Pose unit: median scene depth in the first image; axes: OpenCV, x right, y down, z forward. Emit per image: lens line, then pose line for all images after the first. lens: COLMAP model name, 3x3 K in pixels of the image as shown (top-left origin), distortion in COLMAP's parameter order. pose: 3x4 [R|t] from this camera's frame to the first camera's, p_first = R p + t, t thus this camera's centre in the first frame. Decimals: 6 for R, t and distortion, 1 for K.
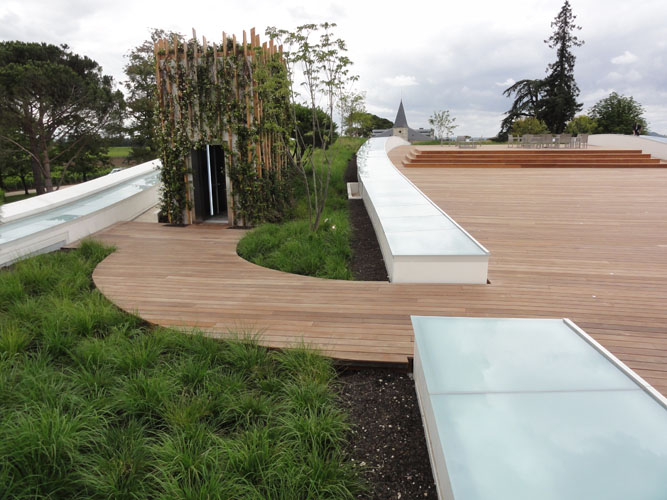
lens RADIAL K [[471.3, 0, 333.5], [0, 471.3, 250.0], [0, 0, 1]] dist [0.003378, -0.001214]
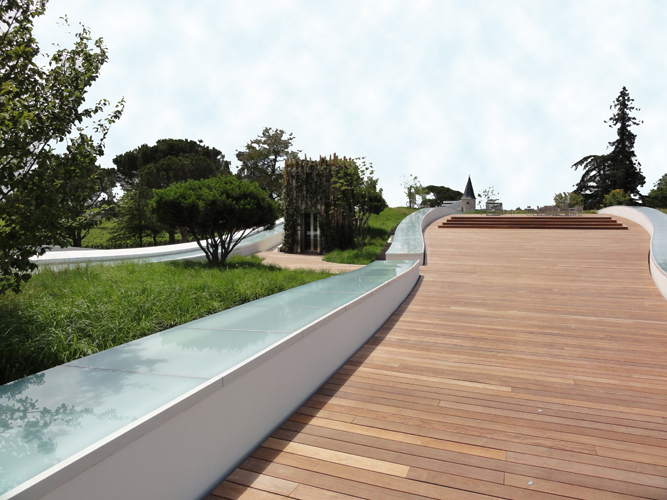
lens RADIAL K [[483.3, 0, 333.5], [0, 483.3, 250.0], [0, 0, 1]] dist [0.005283, 0.001027]
pose [[0.985374, 0.018320, -0.169417, 0.042567], [-0.042955, 0.988803, -0.142911, 0.054016], [0.164902, 0.148098, 0.975128, -0.223516]]
